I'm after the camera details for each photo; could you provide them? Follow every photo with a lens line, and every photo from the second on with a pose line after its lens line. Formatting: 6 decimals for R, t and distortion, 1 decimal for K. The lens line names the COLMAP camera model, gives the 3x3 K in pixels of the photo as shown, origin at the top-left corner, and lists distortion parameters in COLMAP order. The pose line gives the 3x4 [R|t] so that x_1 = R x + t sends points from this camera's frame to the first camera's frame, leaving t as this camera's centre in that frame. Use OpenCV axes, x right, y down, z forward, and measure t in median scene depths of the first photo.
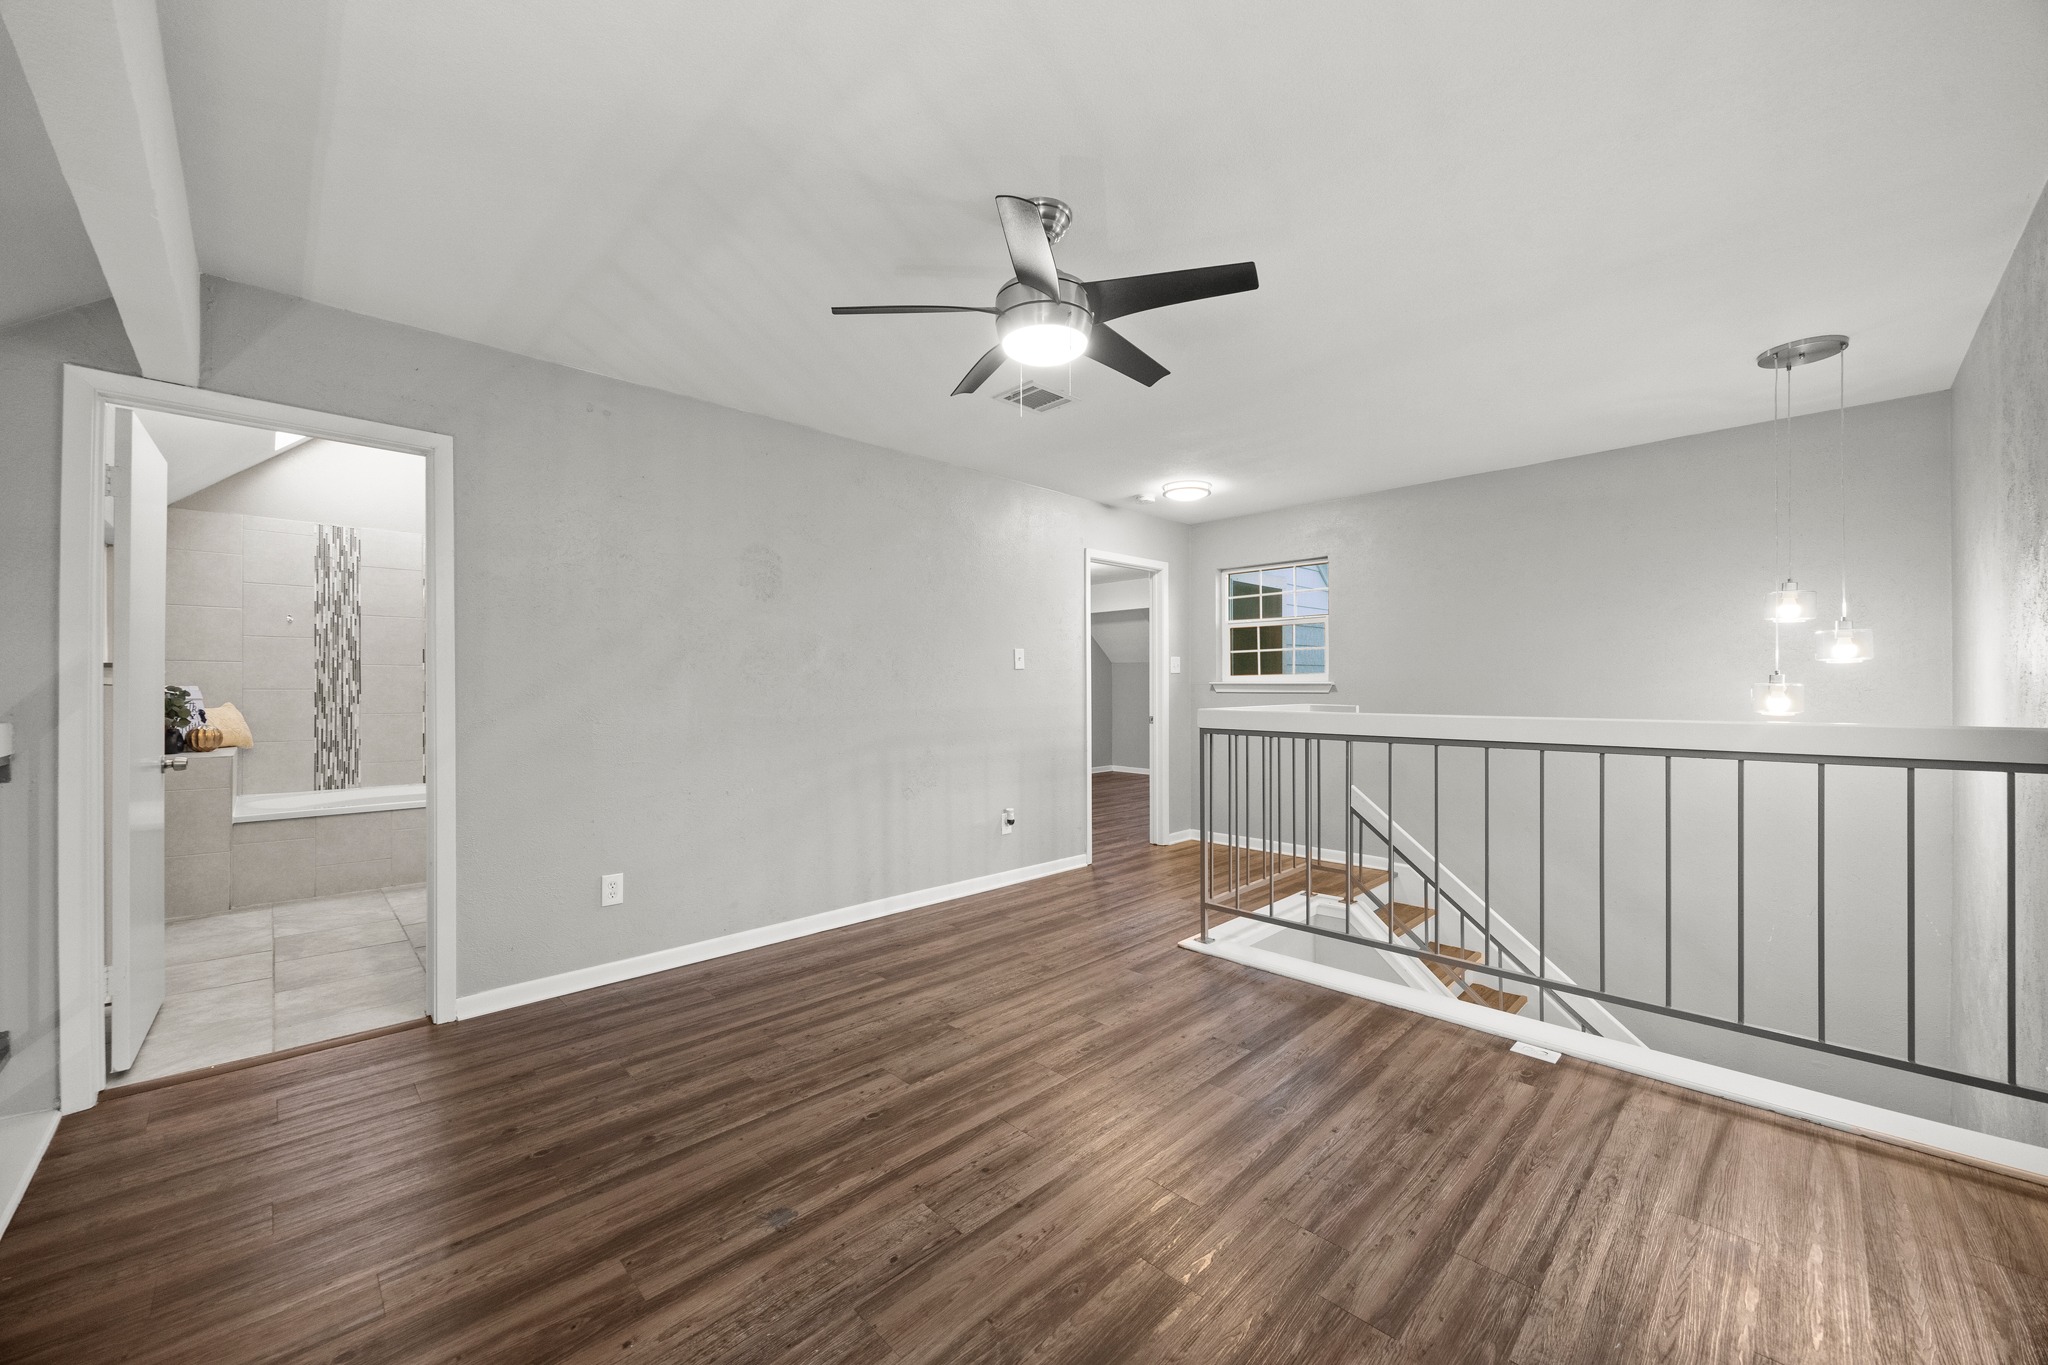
lens RADIAL K [[778.0, 0, 1023.3], [0, 778.0, 677.7], [0, 0, 1]] dist [-0.000568, -0.000005]
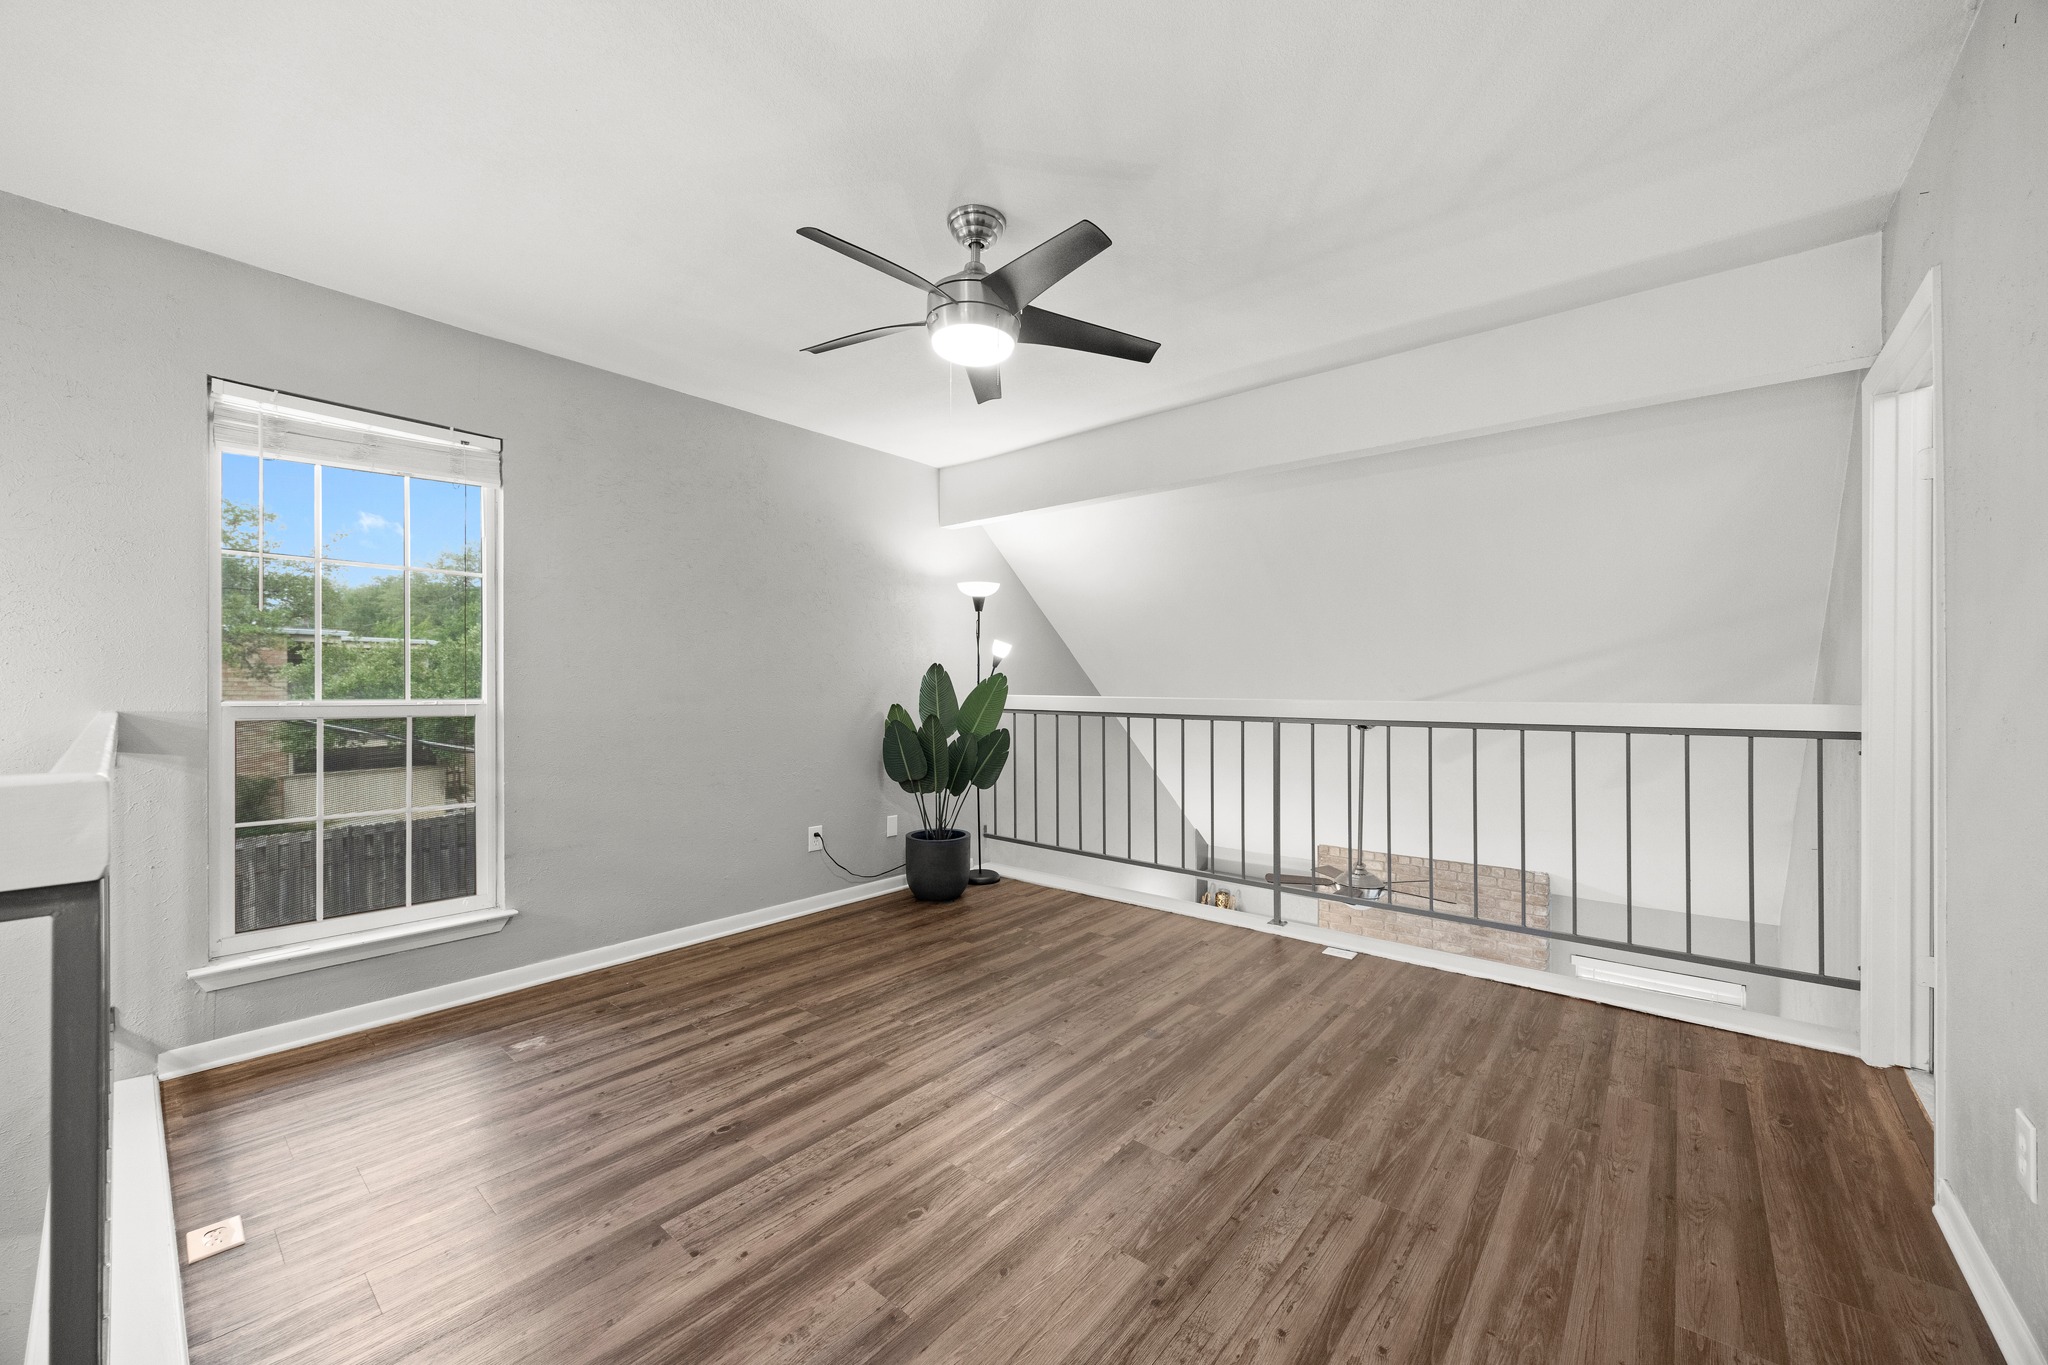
lens RADIAL K [[778.0, 0, 1026.2], [0, 778.0, 693.0], [0, 0, 1]] dist [-0.000568, -0.000005]
pose [[-0.995772, 0.004742, -0.091735, 0.049970], [0.005290, 0.999970, -0.005723, 0.041614], [0.091705, -0.006184, -0.995767, 1.962119]]
